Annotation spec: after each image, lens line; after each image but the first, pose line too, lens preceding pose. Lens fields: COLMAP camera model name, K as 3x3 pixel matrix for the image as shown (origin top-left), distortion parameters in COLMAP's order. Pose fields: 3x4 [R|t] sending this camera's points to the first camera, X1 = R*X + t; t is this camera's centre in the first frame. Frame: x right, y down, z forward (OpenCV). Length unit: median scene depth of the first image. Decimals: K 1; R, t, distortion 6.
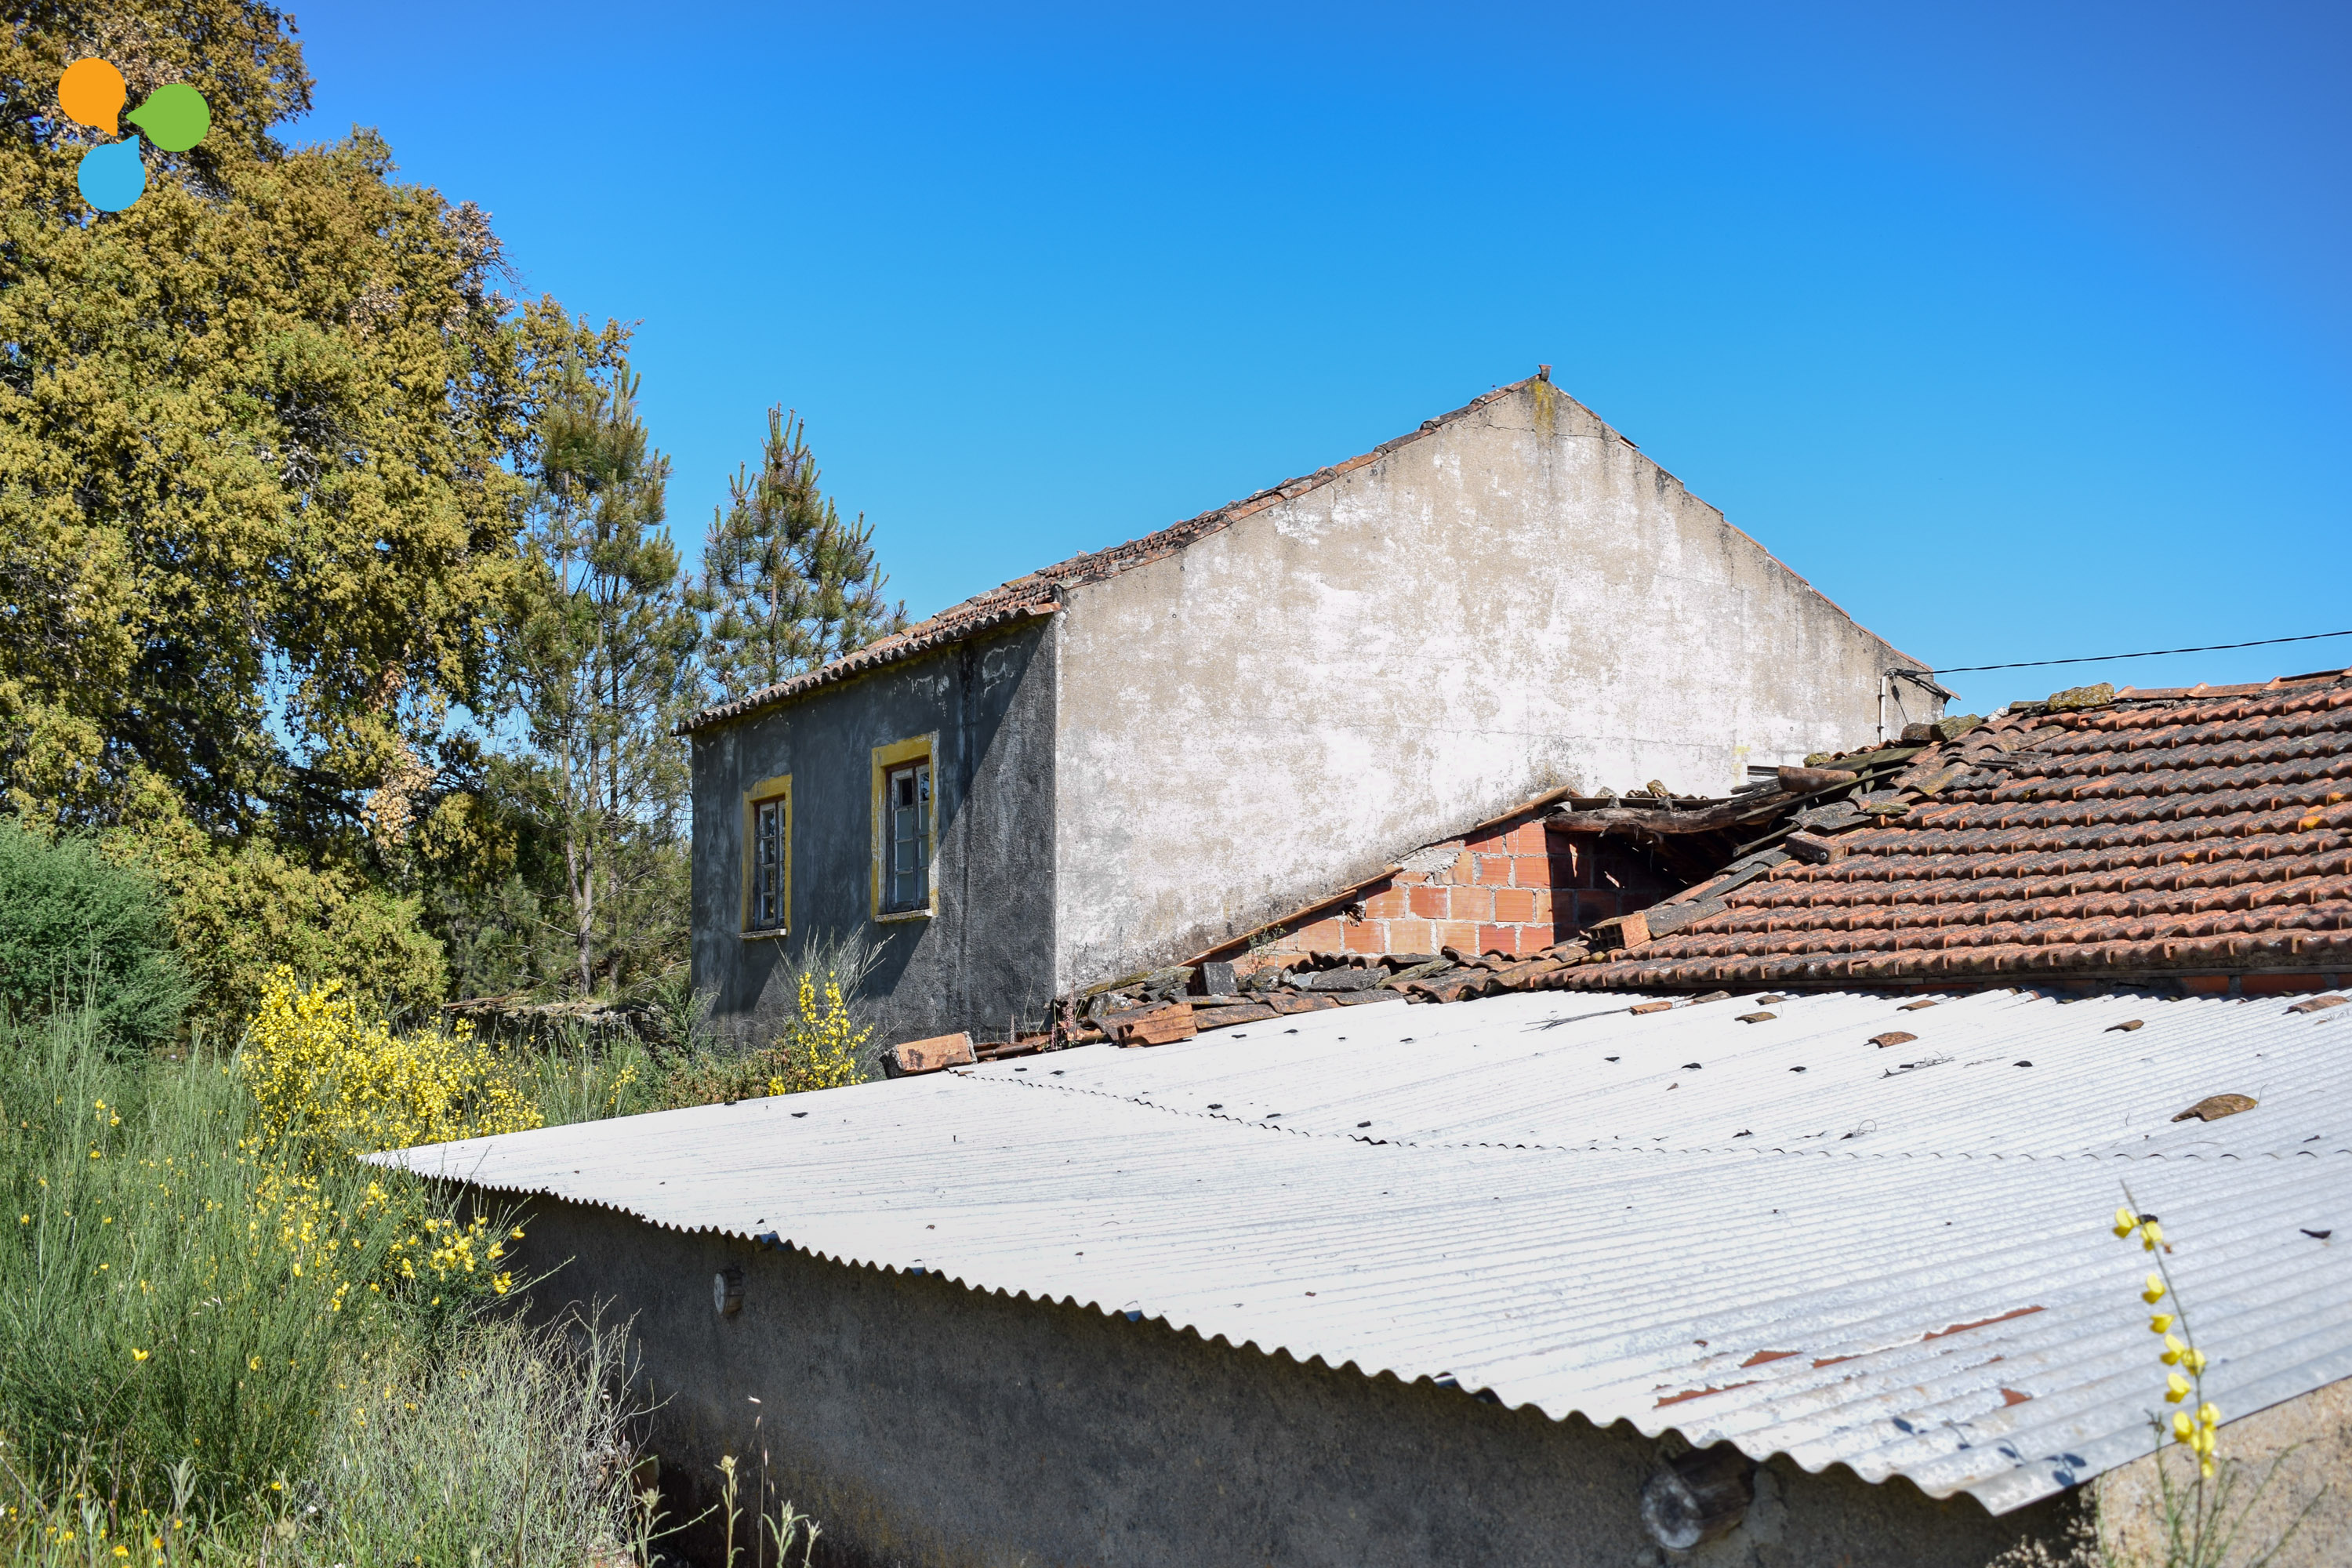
lens RADIAL K [[2372.7, 0, 1176.0], [0, 2372.7, 784.0], [0, 0, 1]] dist [-0.064444, -0.002215]
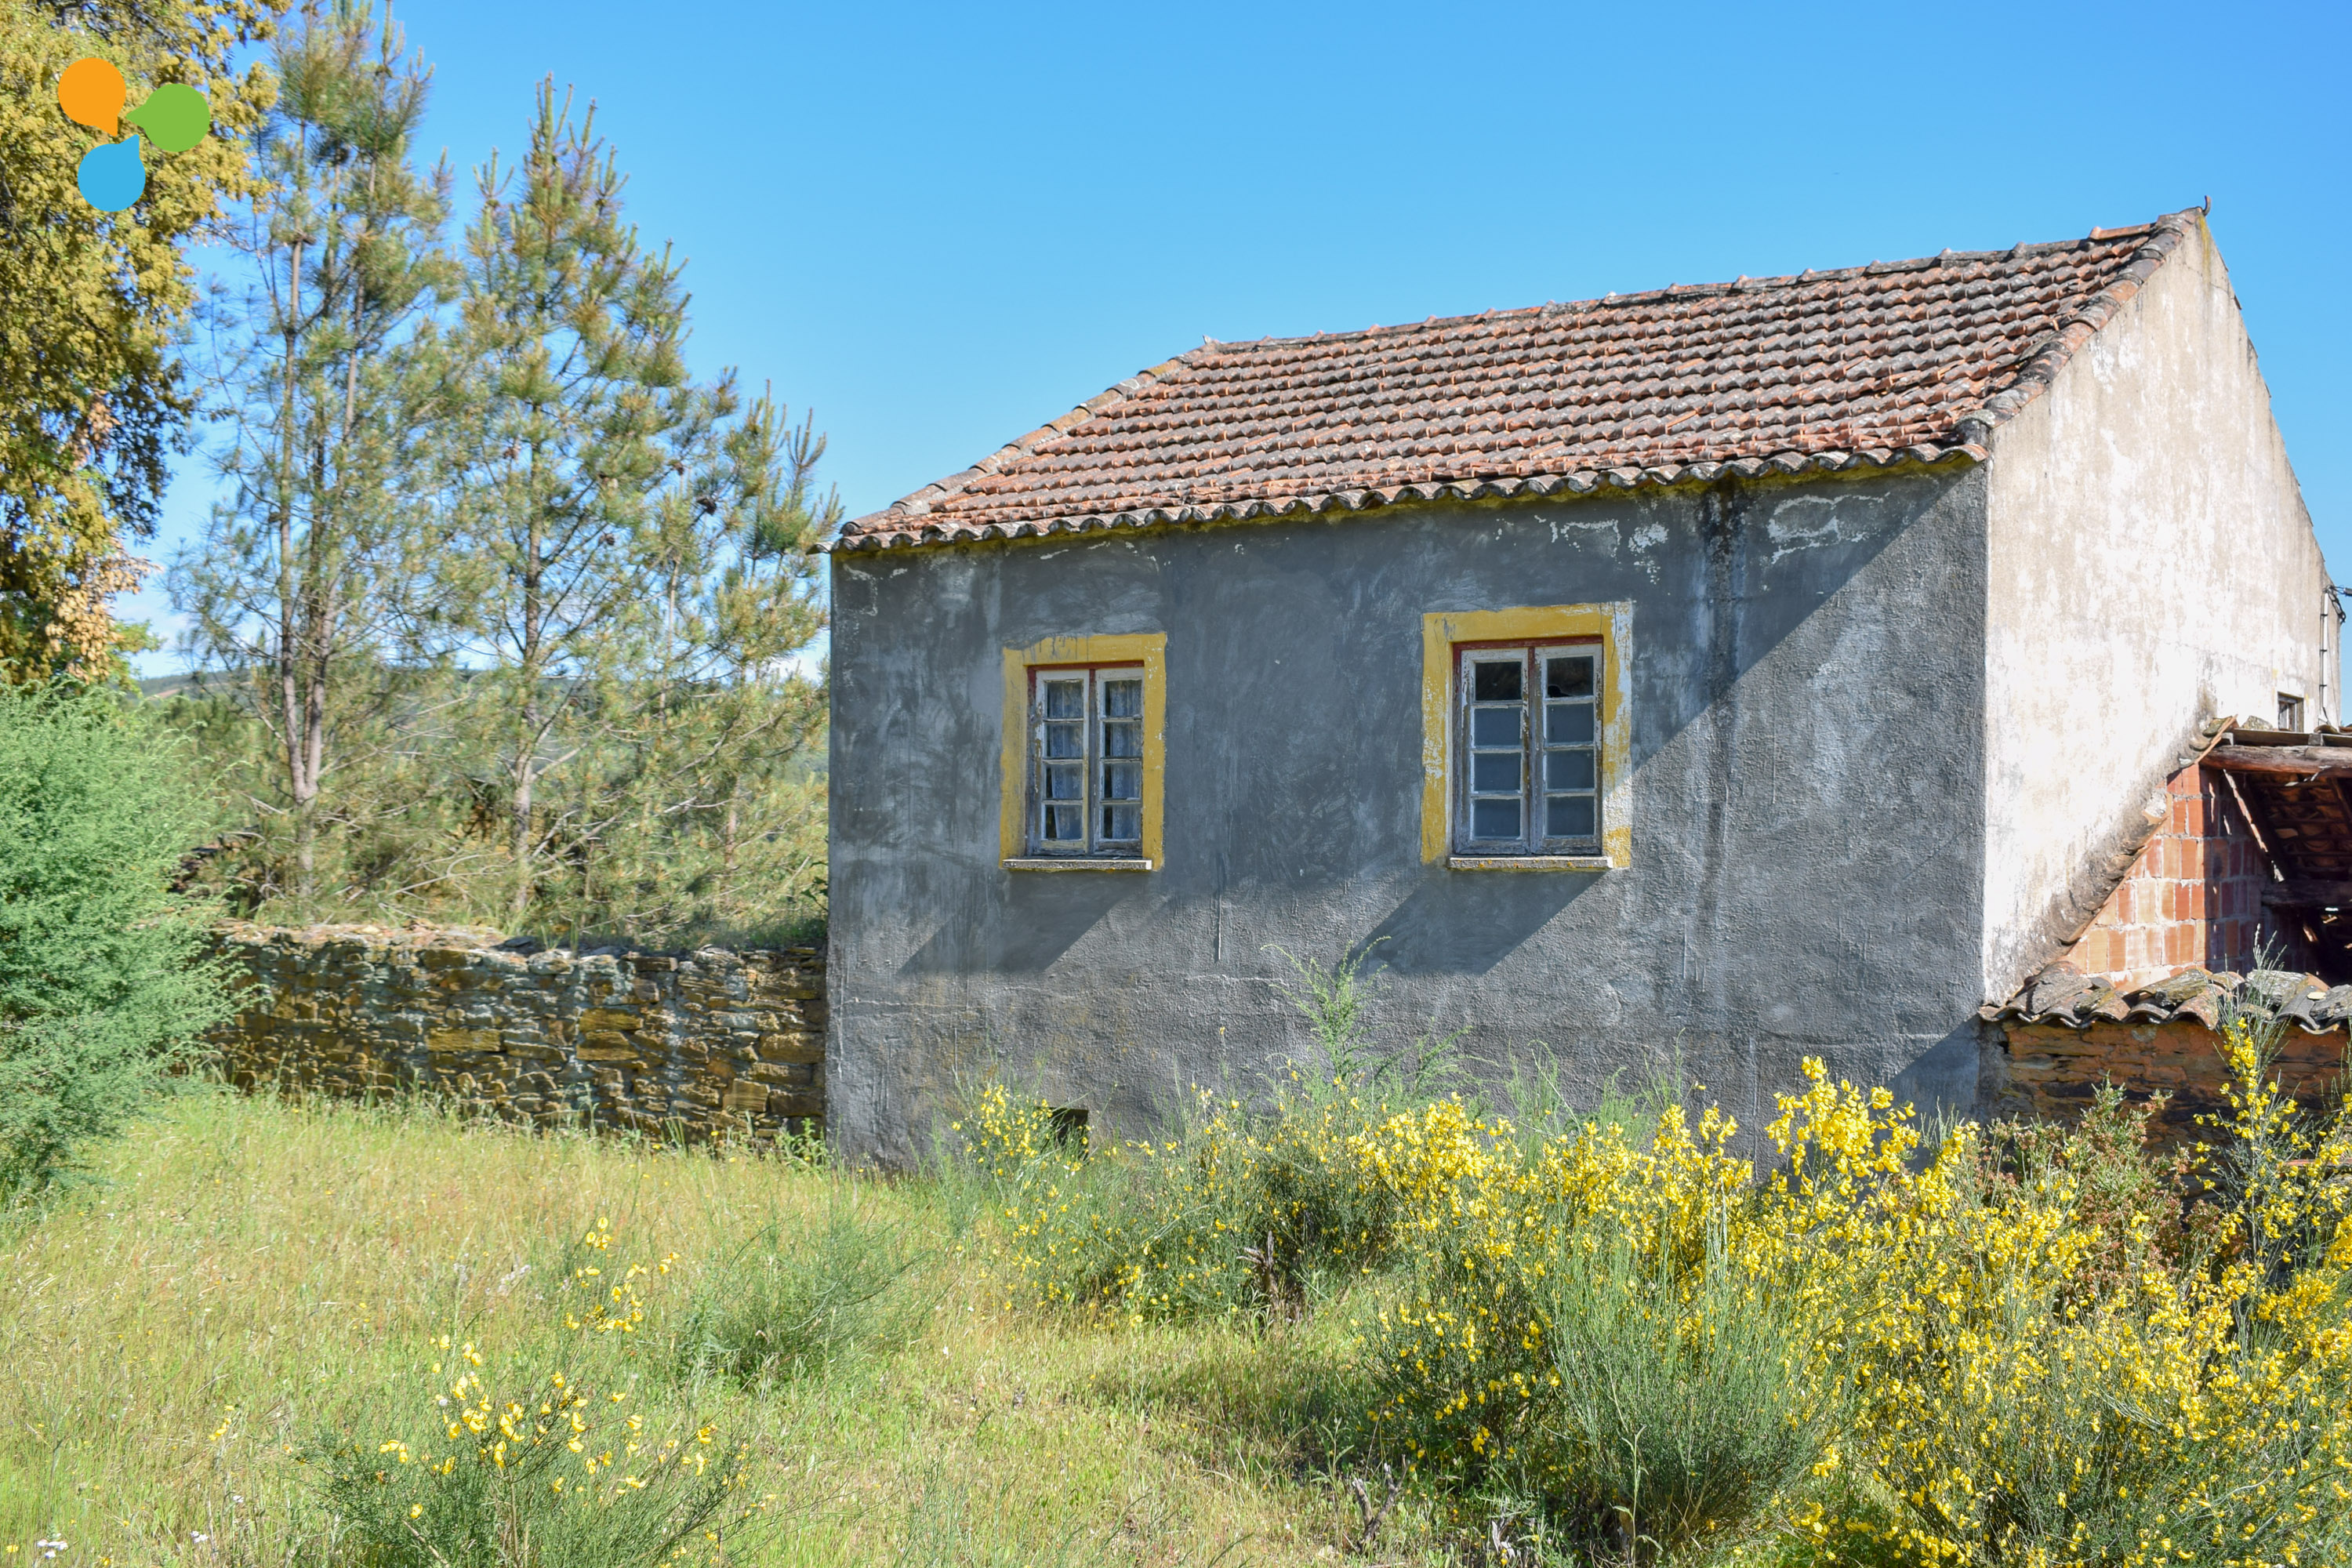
lens RADIAL K [[2372.7, 0, 1176.0], [0, 2372.7, 784.0], [0, 0, 1]] dist [-0.064444, -0.002215]
pose [[0.886349, 0.021085, 0.462536, -0.540254], [-0.058373, 0.996081, 0.066452, -0.007623], [-0.459323, -0.085899, 0.884106, 0.444974]]
